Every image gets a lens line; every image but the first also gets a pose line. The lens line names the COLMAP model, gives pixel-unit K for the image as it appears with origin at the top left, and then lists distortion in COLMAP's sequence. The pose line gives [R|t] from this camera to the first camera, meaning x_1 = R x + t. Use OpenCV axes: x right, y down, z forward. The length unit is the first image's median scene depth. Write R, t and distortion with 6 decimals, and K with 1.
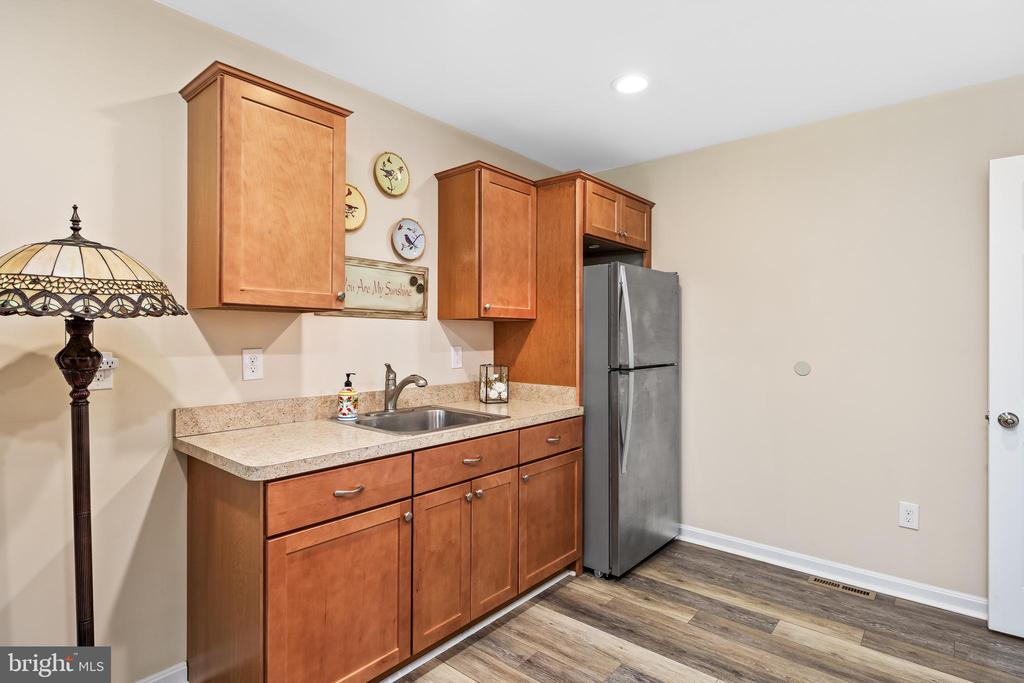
lens RADIAL K [[520.9, 0, 516.3], [0, 520.9, 343.1], [0, 0, 1]] dist [-0.000241, -0.002107]
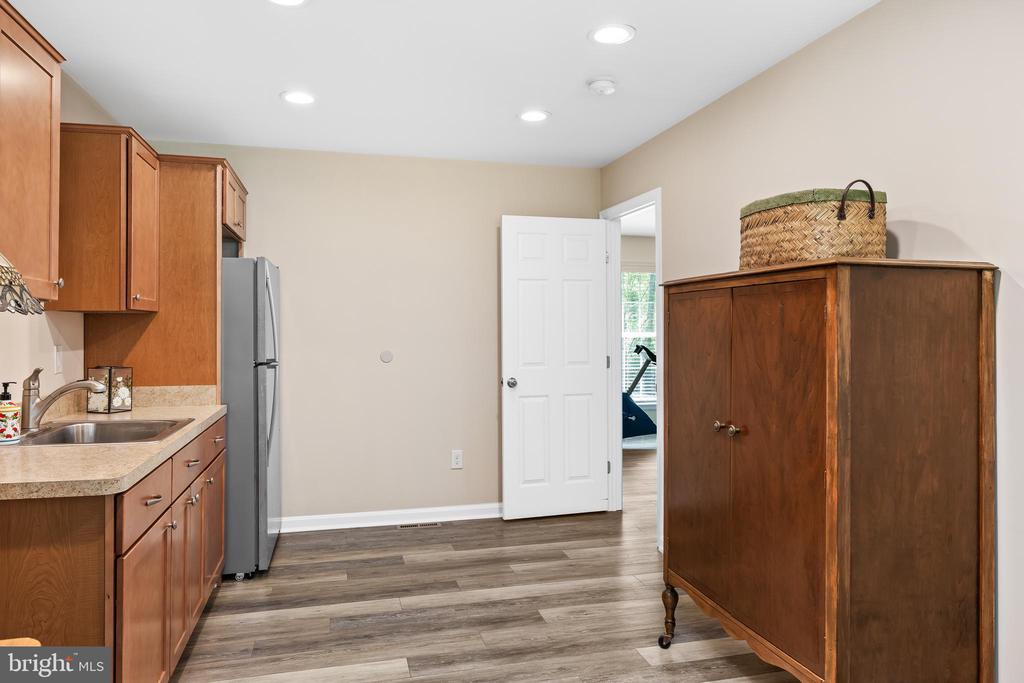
lens RADIAL K [[656.1, 0, 506.7], [0, 656.1, 334.0], [0, 0, 1]] dist [-0.001362, 0.000346]
pose [[0.583600, -0.009757, 0.811982, -0.584377], [0.013239, 0.999909, 0.002500, -0.004373], [-0.811933, 0.009291, 0.583677, -0.126930]]
